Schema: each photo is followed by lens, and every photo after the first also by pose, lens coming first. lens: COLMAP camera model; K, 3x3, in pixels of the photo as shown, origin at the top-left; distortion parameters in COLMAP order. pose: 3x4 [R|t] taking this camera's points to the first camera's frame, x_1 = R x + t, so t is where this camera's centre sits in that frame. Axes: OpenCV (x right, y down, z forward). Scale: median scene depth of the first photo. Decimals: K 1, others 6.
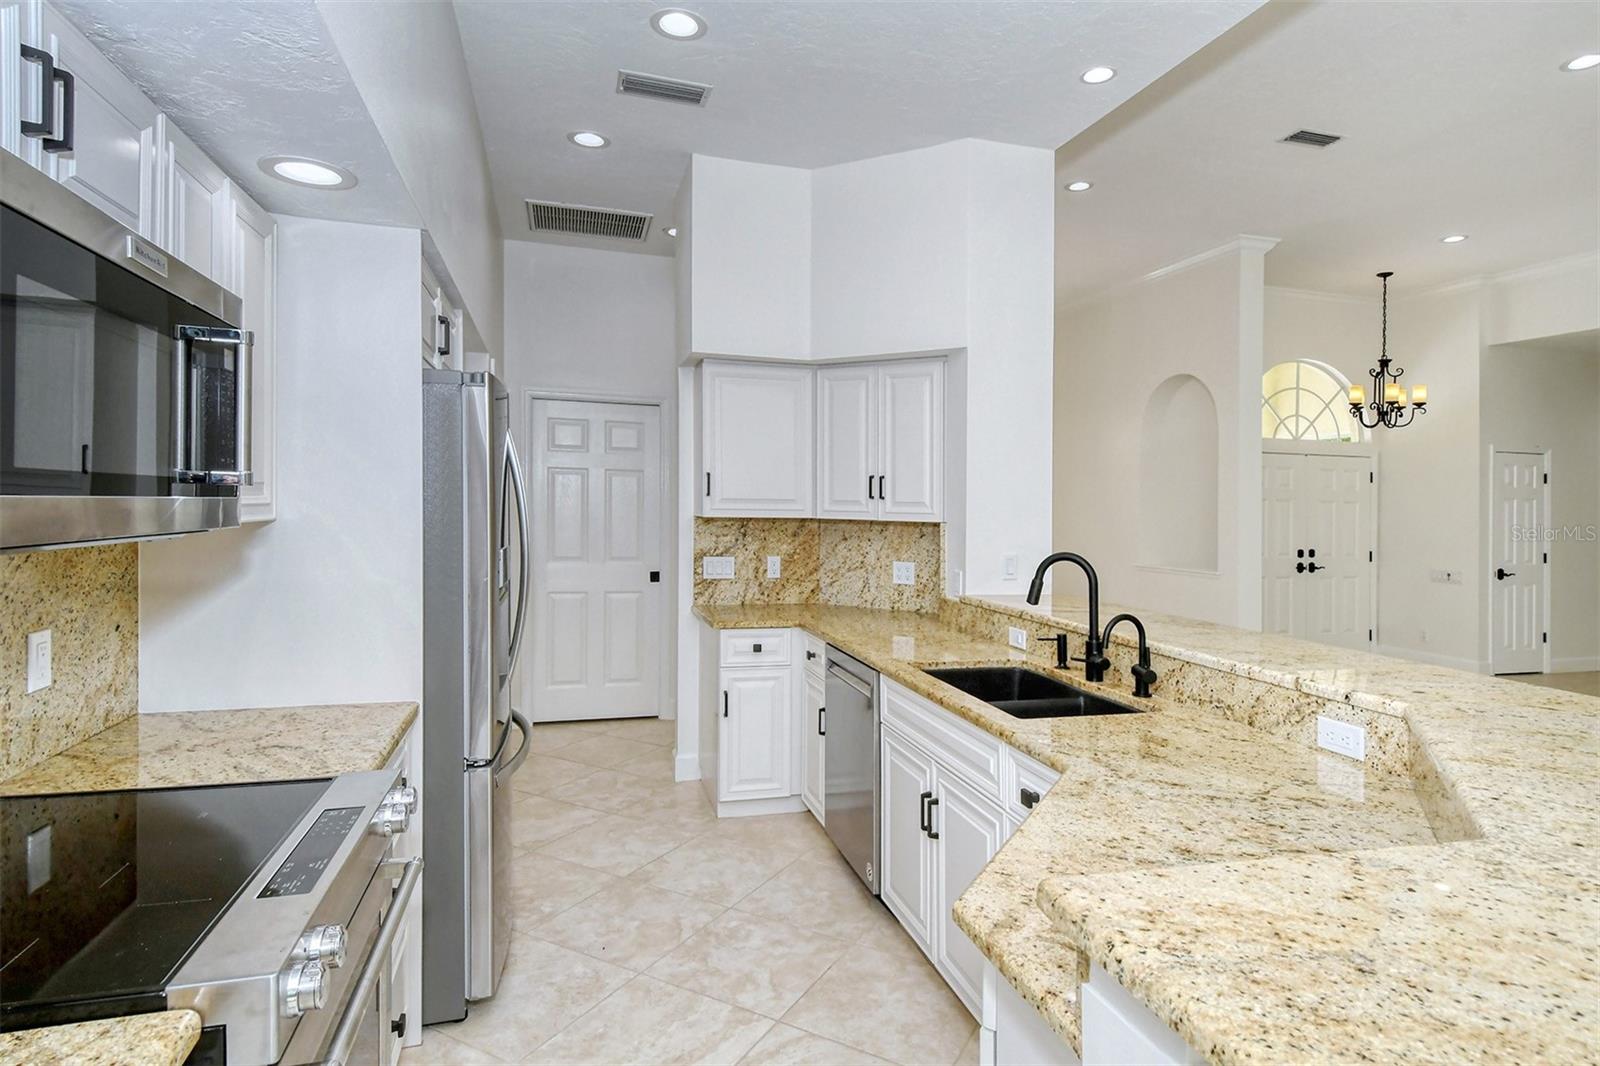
lens RADIAL K [[872.4, 0, 811.0], [0, 872.4, 505.8], [0, 0, 1]] dist [0.020006, -0.016822]
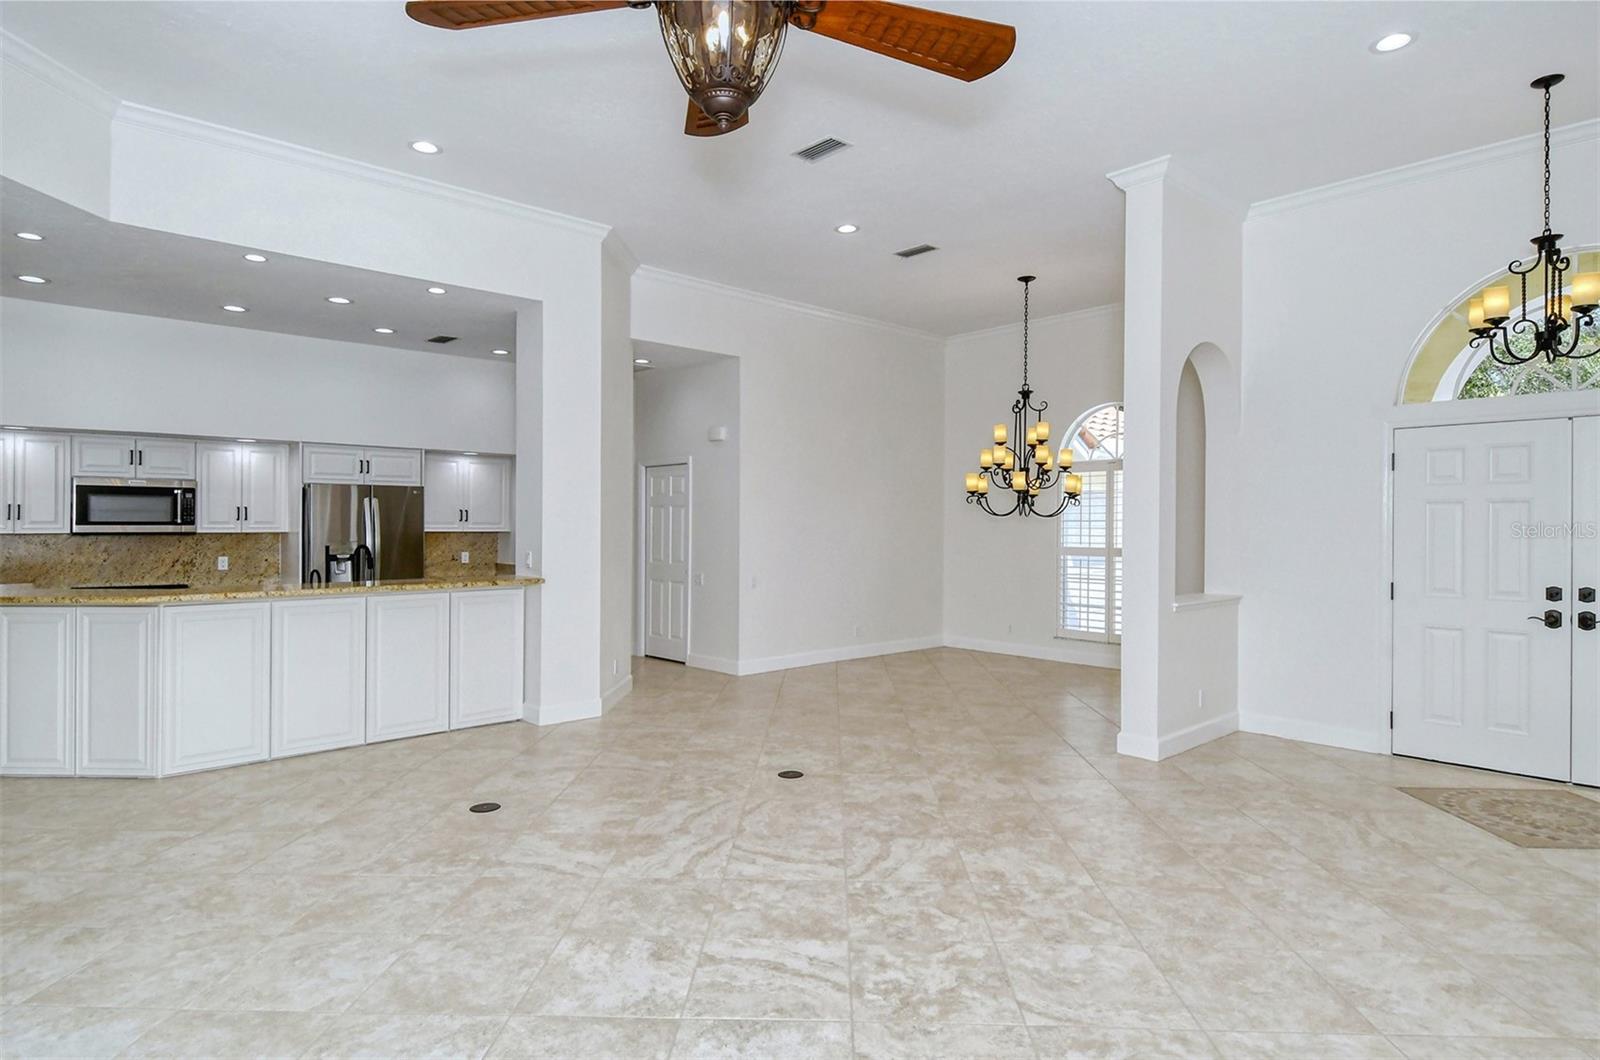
lens RADIAL K [[872.4, 0, 811.0], [0, 872.4, 502.8], [0, 0, 1]] dist [0.020006, -0.016822]
pose [[0.448797, -0.047202, -0.892386, 1.771992], [0.008468, 0.998784, -0.048571, 0.045072], [0.893594, 0.014241, 0.448651, 0.670681]]
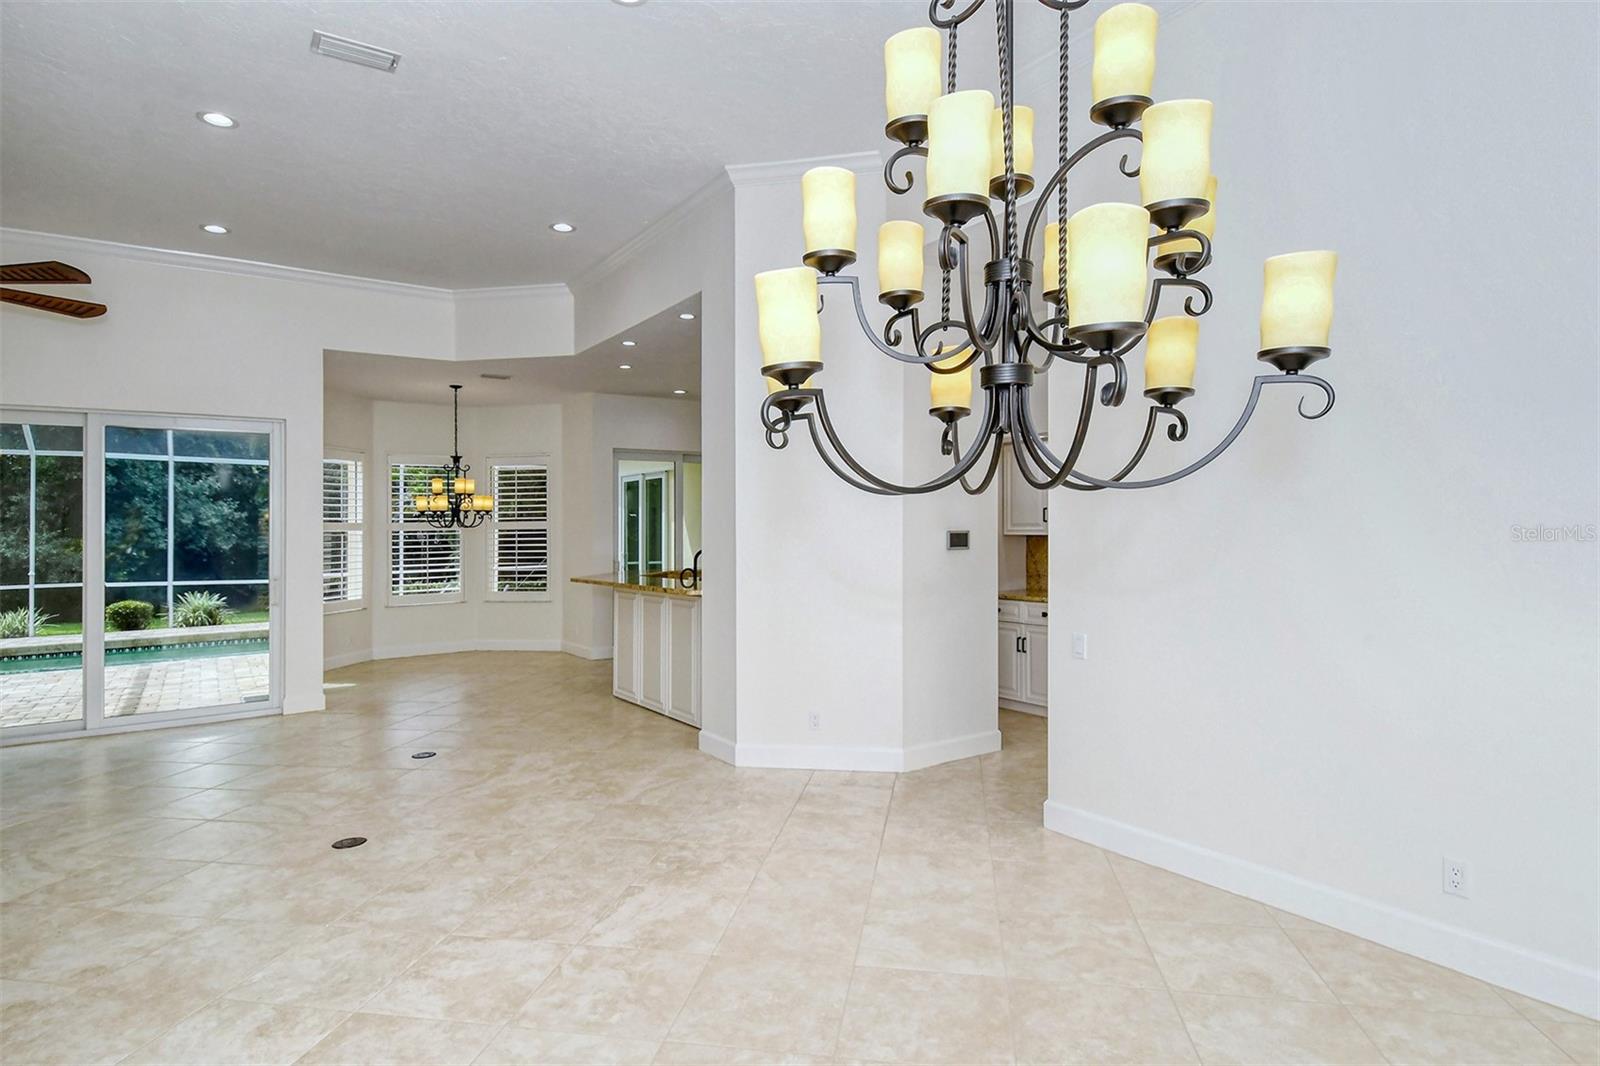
lens RADIAL K [[872.4, 0, 811.0], [0, 872.4, 505.8], [0, 0, 1]] dist [0.020006, -0.016822]
pose [[-0.952431, -0.016086, -0.304330, 0.494142], [-0.006305, 0.999432, -0.033095, 0.006440], [0.304689, -0.029602, -0.951992, 2.294462]]
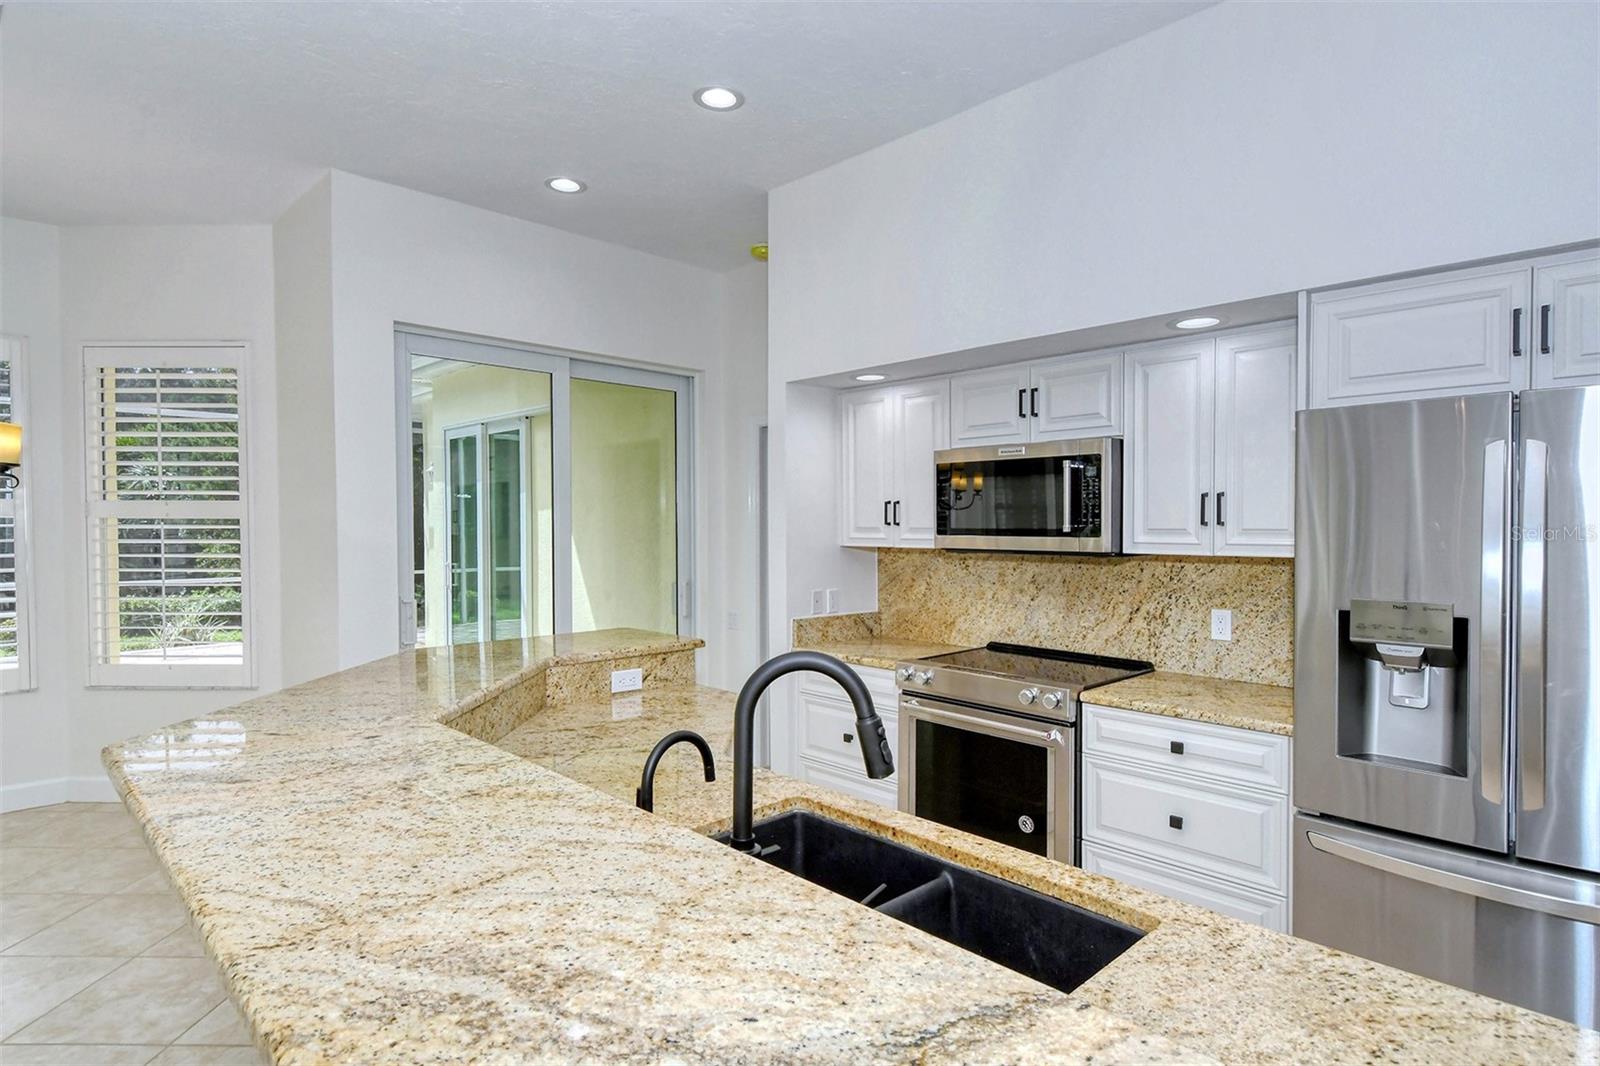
lens RADIAL K [[860.3, 0, 818.6], [0, 860.3, 536.7], [0, 0, 1]] dist [0.027295, 0.000068]
pose [[-0.886883, -0.014293, -0.461773, 0.308005], [-0.020659, 0.999748, 0.008732, -0.005290], [0.461532, 0.017284, -0.886955, 0.914421]]
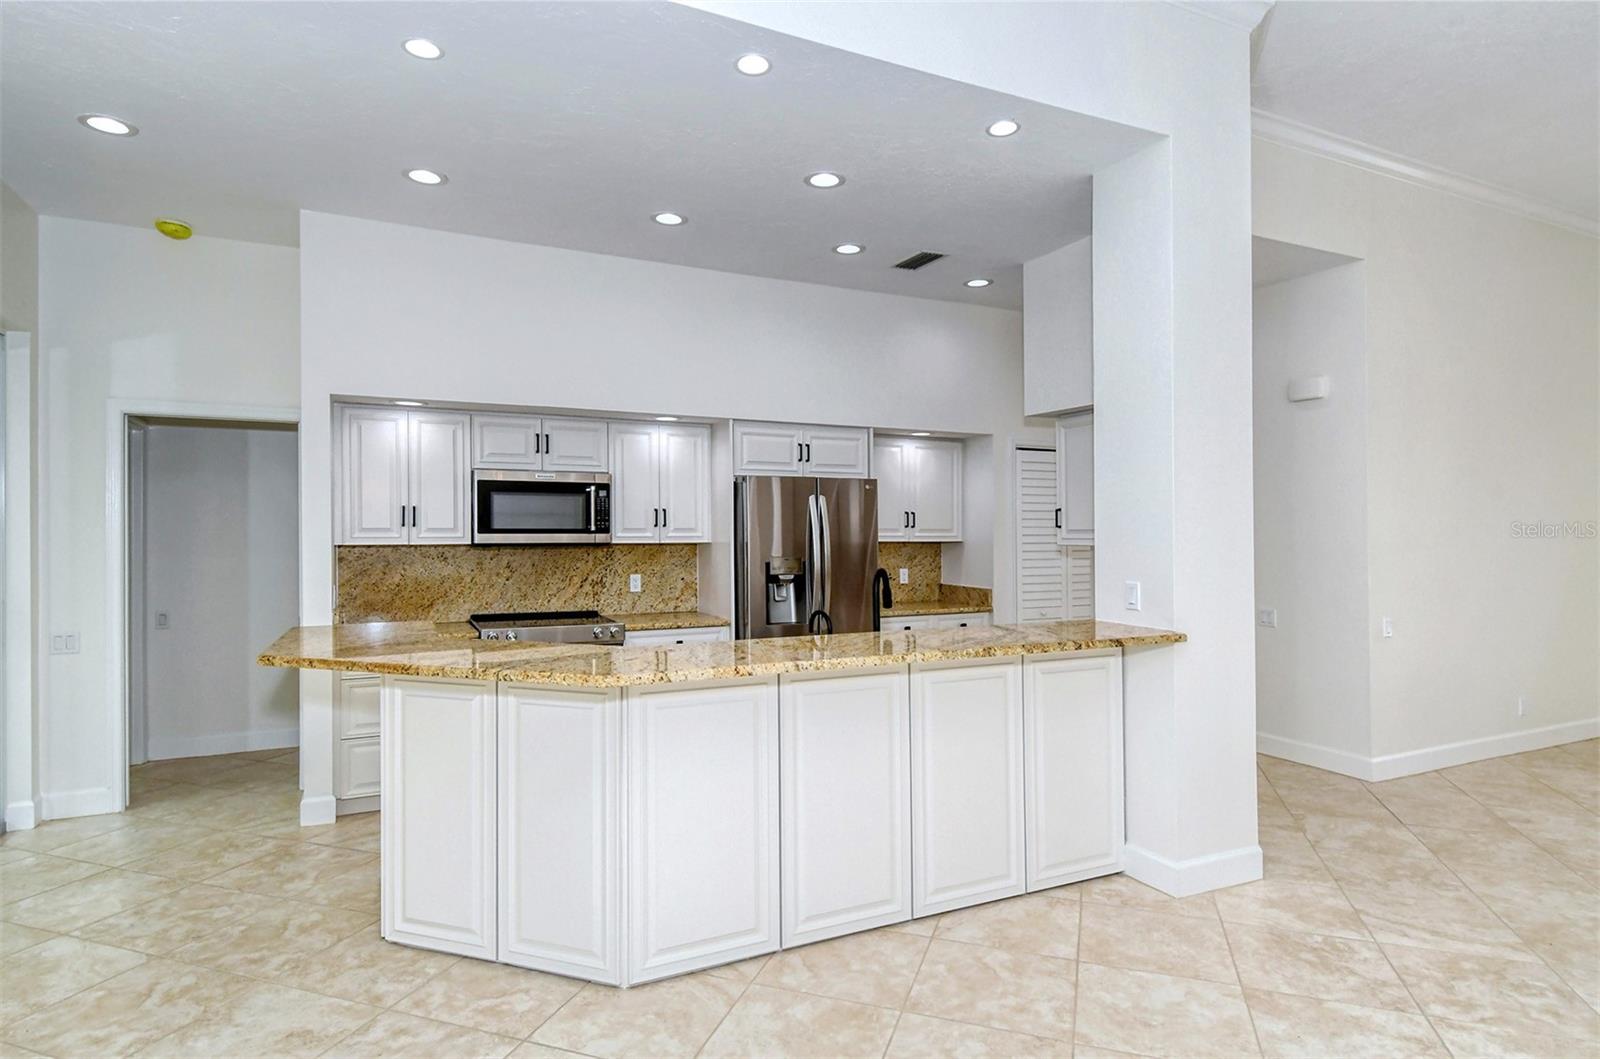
lens RADIAL K [[850.9, 0, 800.0], [0, 850.9, 529.5], [0, 0, 1]] dist [0.027886, -0.015847]
pose [[0.152069, -0.021880, -0.988128, 0.986745], [-0.000354, 0.999754, -0.022191, 0.017431], [0.988370, 0.003724, 0.152023, 0.455944]]
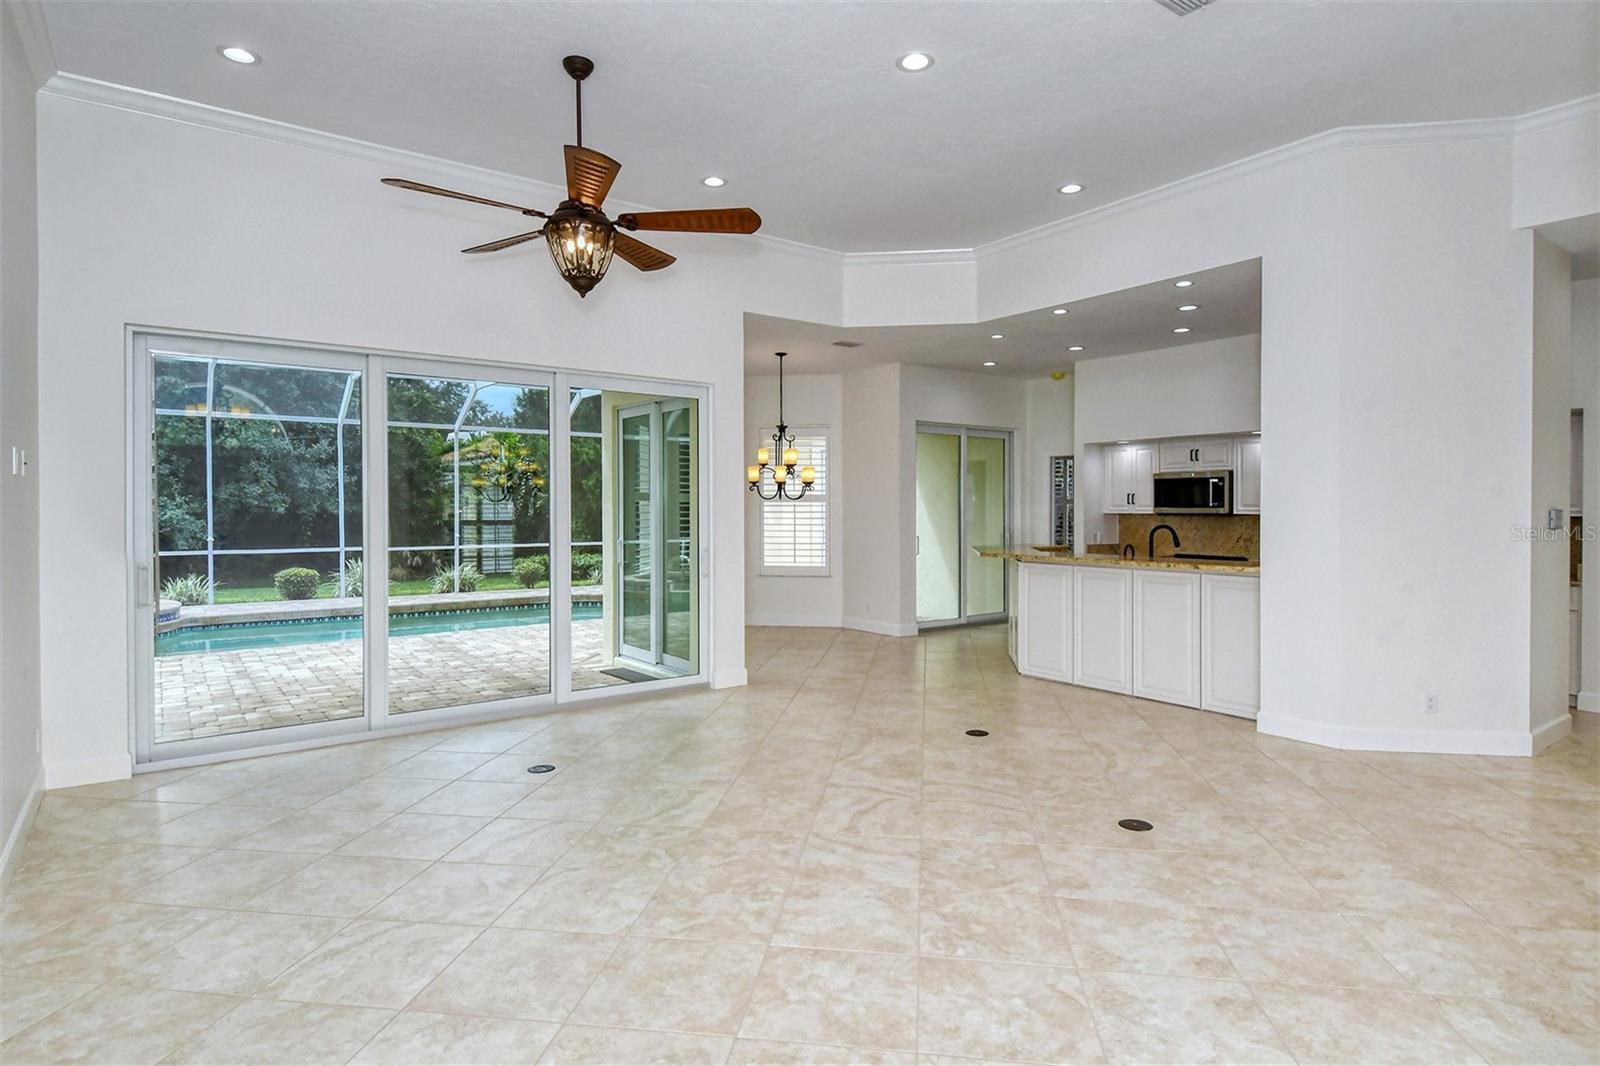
lens RADIAL K [[880.2, 0, 809.0], [0, 880.2, 519.1], [0, 0, 1]] dist [0.037395, -0.023722]
pose [[-0.939613, -0.016846, -0.341825, 1.351594], [-0.021941, 0.999698, 0.011045, 0.020523], [0.341536, 0.017878, -0.939699, 1.965288]]
